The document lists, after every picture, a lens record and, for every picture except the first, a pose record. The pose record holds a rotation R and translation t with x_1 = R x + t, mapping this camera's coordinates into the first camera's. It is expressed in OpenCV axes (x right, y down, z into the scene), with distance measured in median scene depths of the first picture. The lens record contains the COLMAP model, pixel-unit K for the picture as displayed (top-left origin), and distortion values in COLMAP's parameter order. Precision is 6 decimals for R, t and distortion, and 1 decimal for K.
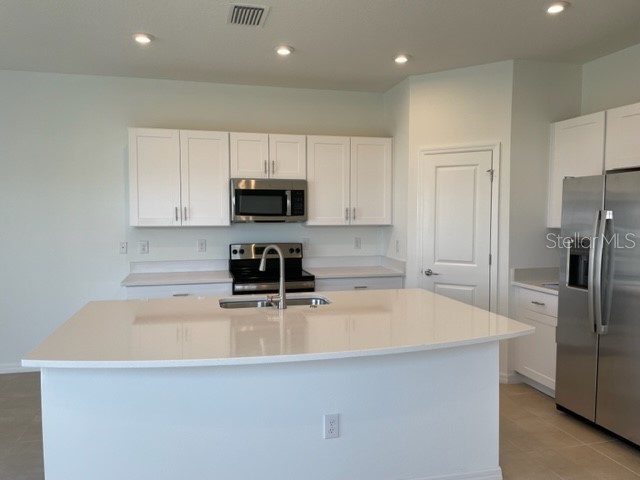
lens RADIAL K [[452.8, 0, 320.0], [0, 452.8, 240.0], [0, 0, 1]] dist [-0.006119, -0.003083]
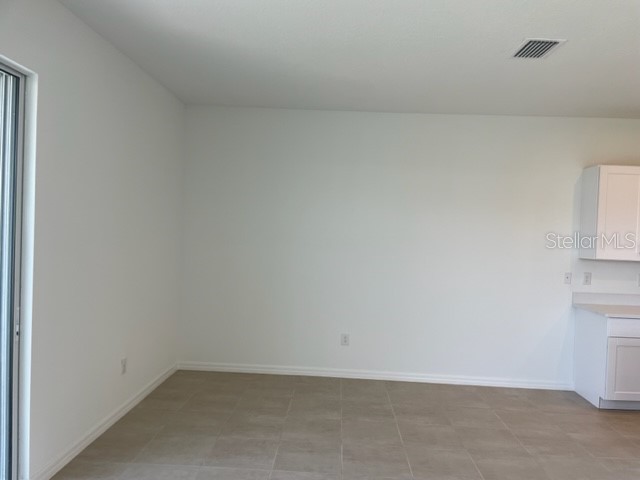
lens RADIAL K [[452.8, 0, 320.0], [0, 452.8, 240.0], [0, 0, 1]] dist [-0.006119, -0.003083]
pose [[0.962313, 0.040270, -0.268945, -0.712999], [-0.055270, 0.997296, -0.048434, 0.011913], [0.266267, 0.061473, 0.961937, -0.163131]]
